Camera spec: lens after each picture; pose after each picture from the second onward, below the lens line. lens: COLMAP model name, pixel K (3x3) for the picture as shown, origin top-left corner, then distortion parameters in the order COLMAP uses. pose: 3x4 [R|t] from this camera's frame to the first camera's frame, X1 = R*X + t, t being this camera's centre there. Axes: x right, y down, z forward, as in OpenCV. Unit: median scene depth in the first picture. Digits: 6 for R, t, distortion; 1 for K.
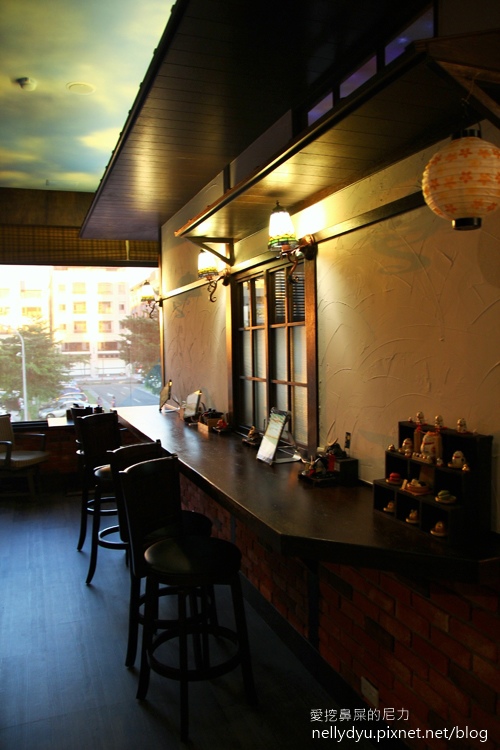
lens RADIAL K [[586.6, 0, 250.0], [0, 586.6, 375.0], [0, 0, 1]] dist [-0.090112, 0.004049]
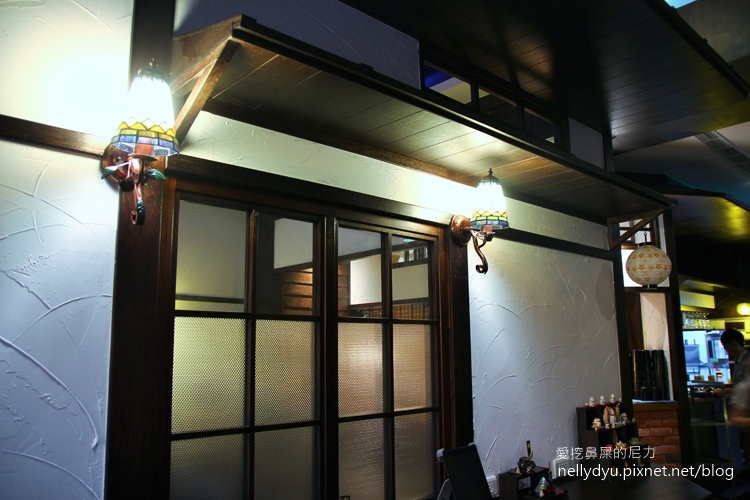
lens RADIAL K [[586.6, 0, 375.0], [0, 586.6, 250.0], [0, 0, 1]] dist [-0.090112, 0.004049]
pose [[-0.384953, 0.172769, 0.906621, -0.662302], [0.060722, 0.984936, -0.161910, -0.074839], [-0.920936, -0.007276, -0.389645, 1.610116]]
